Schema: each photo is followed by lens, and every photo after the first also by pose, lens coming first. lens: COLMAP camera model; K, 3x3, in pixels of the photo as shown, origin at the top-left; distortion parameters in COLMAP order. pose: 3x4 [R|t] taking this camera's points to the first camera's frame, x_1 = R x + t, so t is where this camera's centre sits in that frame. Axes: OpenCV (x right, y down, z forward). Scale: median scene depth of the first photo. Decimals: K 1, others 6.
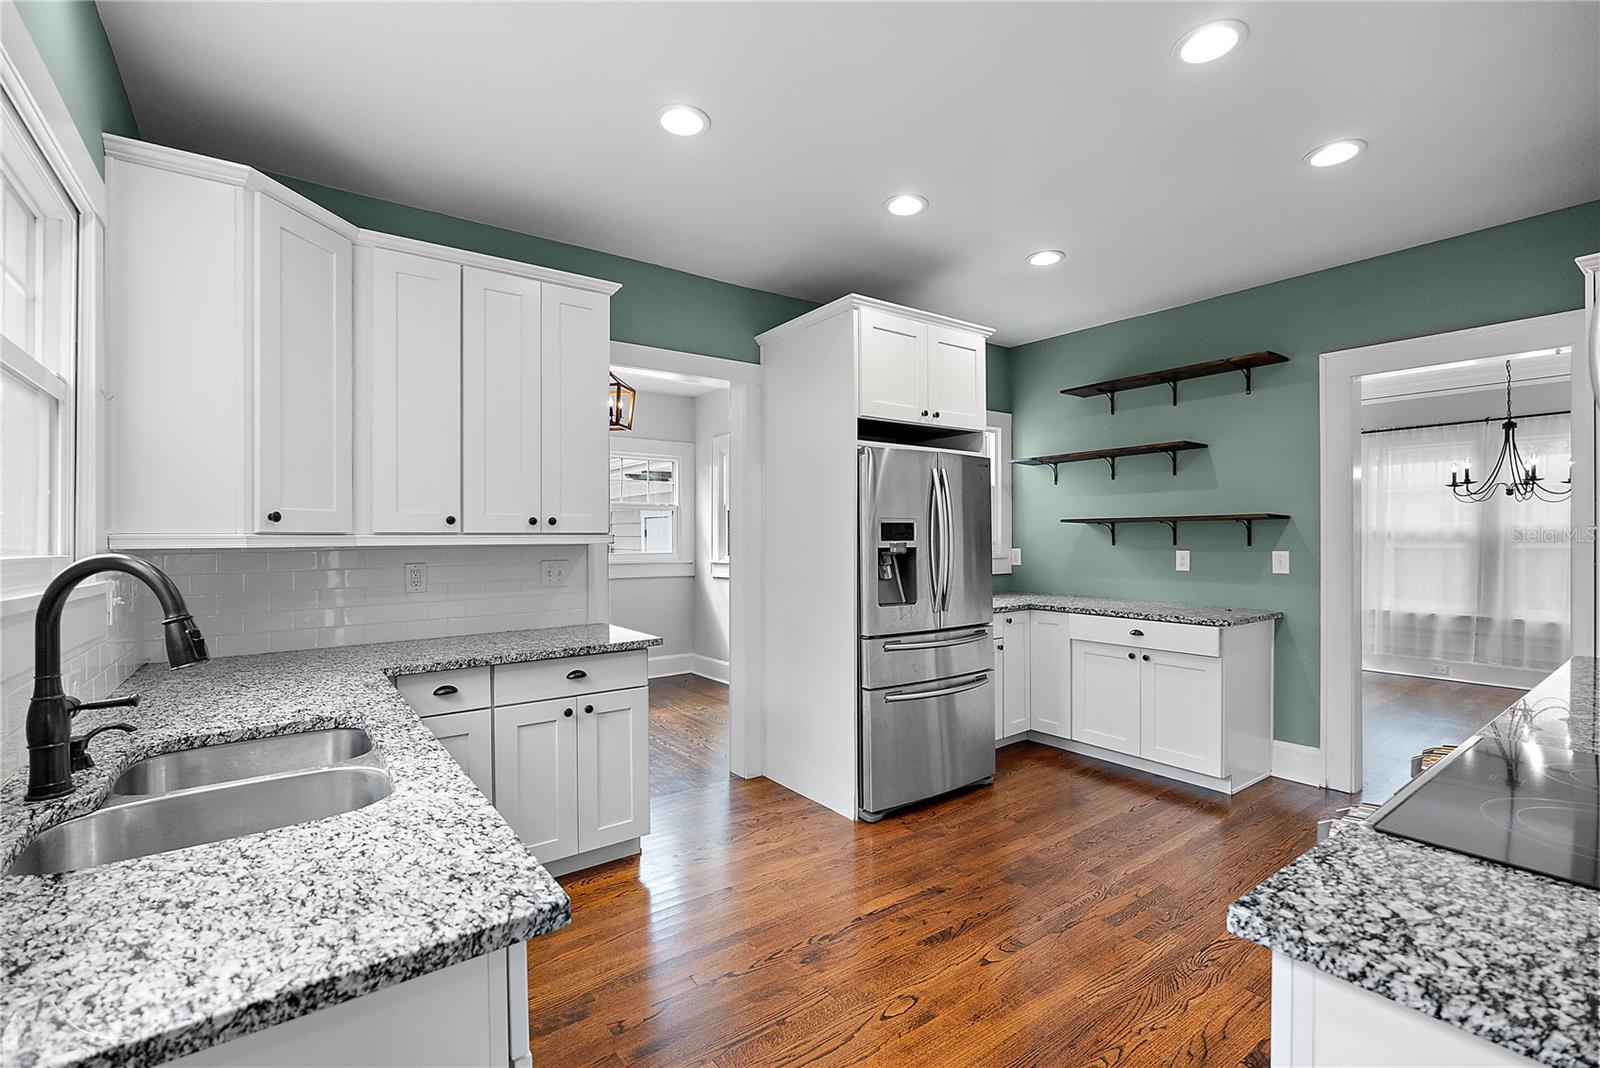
lens RADIAL K [[703.6, 0, 798.2], [0, 703.6, 536.5], [0, 0, 1]] dist [-0.010387, -0.000229]
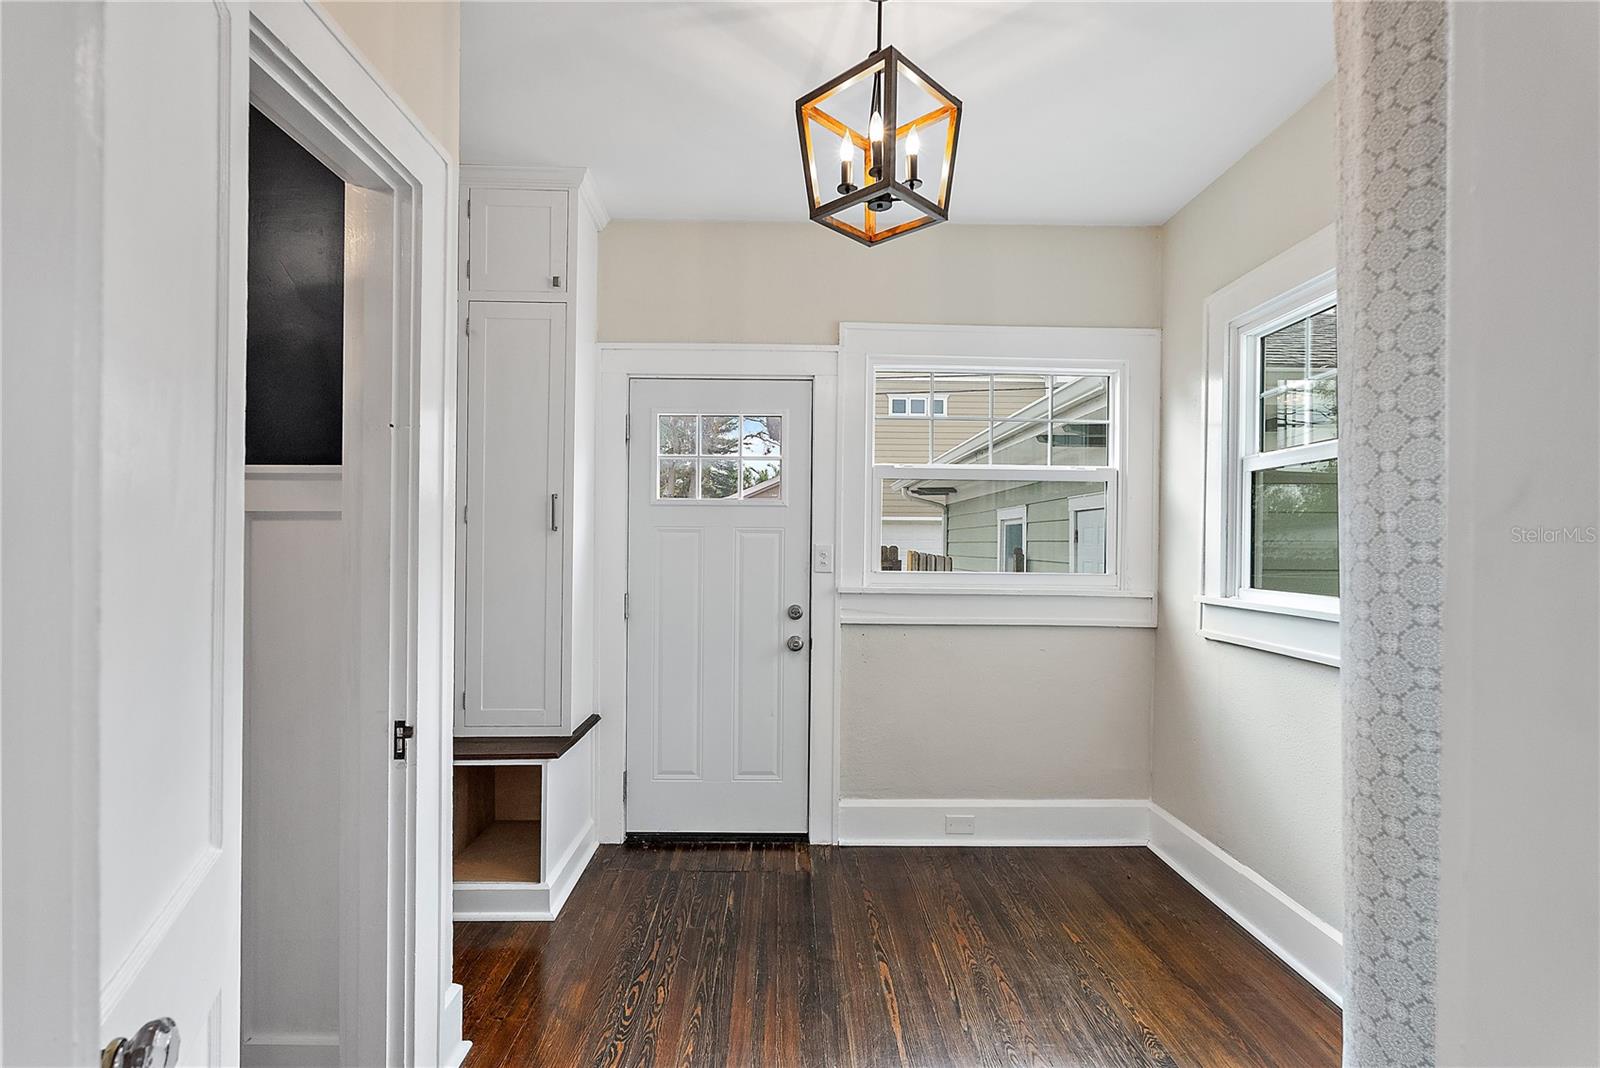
lens RADIAL K [[765.5, 0, 790.9], [0, 765.5, 537.7], [0, 0, 1]] dist [-0.002984, -0.000514]
pose [[0.814545, 0.012278, -0.579970, -0.058220], [-0.015958, 0.999872, -0.001246, 0.004950], [0.579880, 0.010270, 0.814637, 0.482316]]
